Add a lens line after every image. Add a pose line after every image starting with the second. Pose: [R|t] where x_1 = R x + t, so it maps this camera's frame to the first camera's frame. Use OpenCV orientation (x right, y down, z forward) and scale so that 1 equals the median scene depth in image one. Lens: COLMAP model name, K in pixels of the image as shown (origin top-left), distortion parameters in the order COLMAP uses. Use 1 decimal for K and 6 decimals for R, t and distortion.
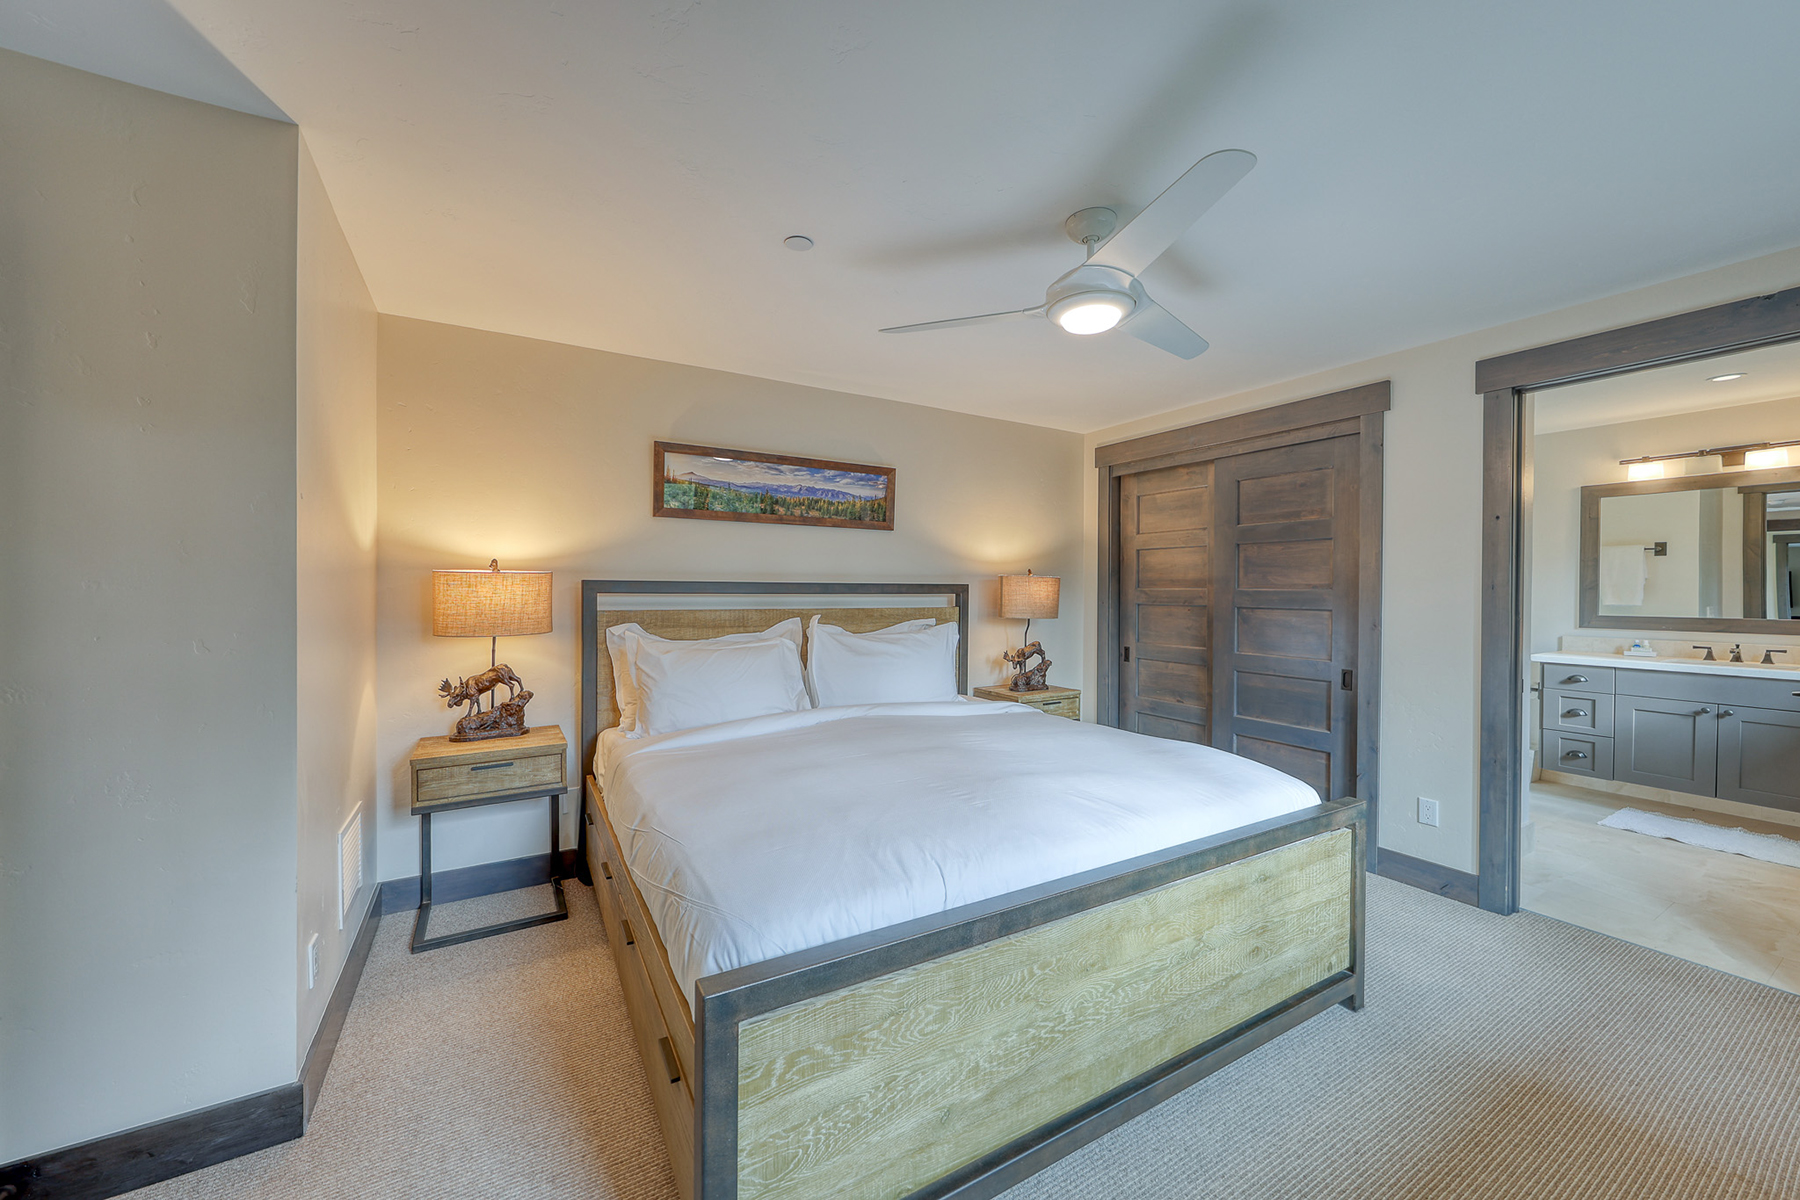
lens RADIAL K [[689.0, 0, 889.6], [0, 689.0, 583.5], [0, 0, 1]] dist [0.007467, 0.000039]
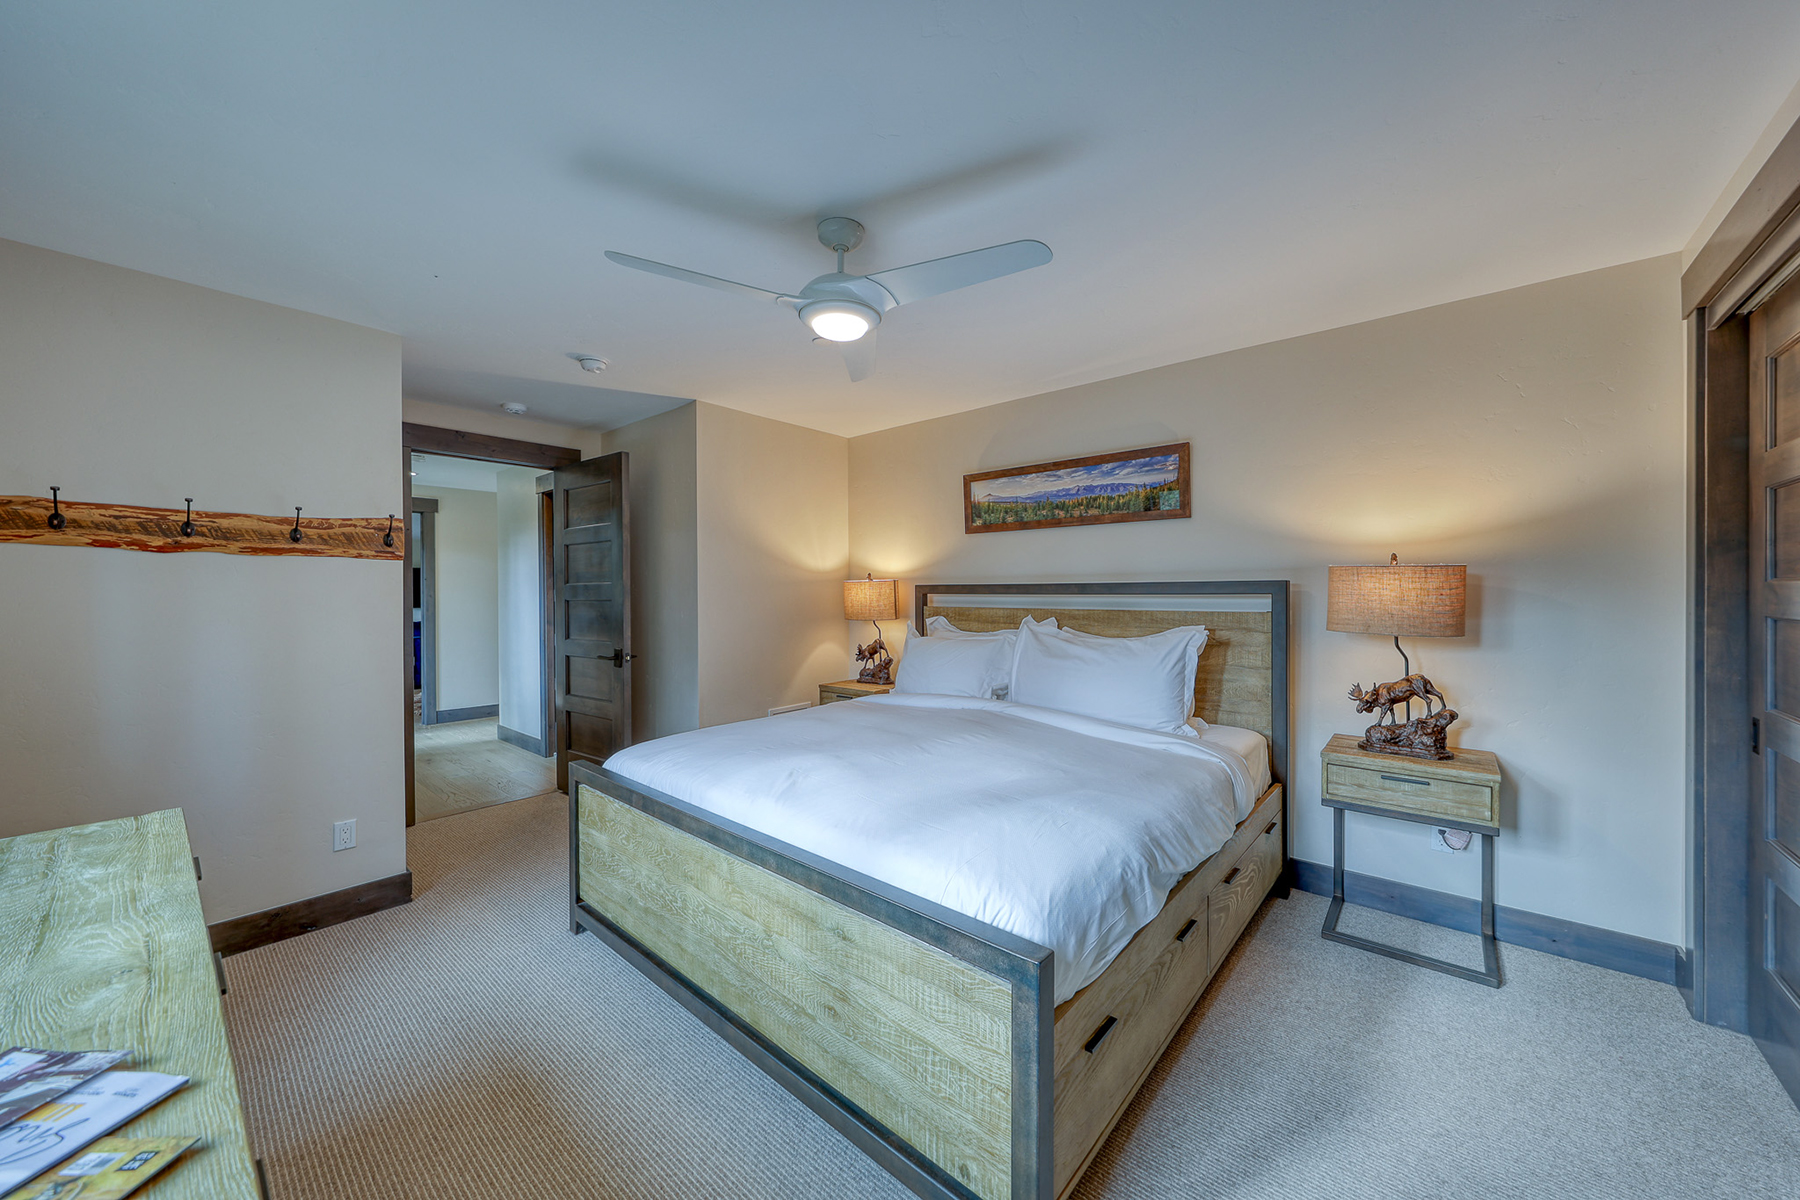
lens RADIAL K [[689.0, 0, 912.2], [0, 689.0, 602.7], [0, 0, 1]] dist [0.007467, 0.000039]
pose [[0.277844, 0.006001, -0.960608, 0.803136], [0.010886, 0.999897, 0.009395, 0.015461], [0.960565, -0.013067, 0.277749, 0.511444]]
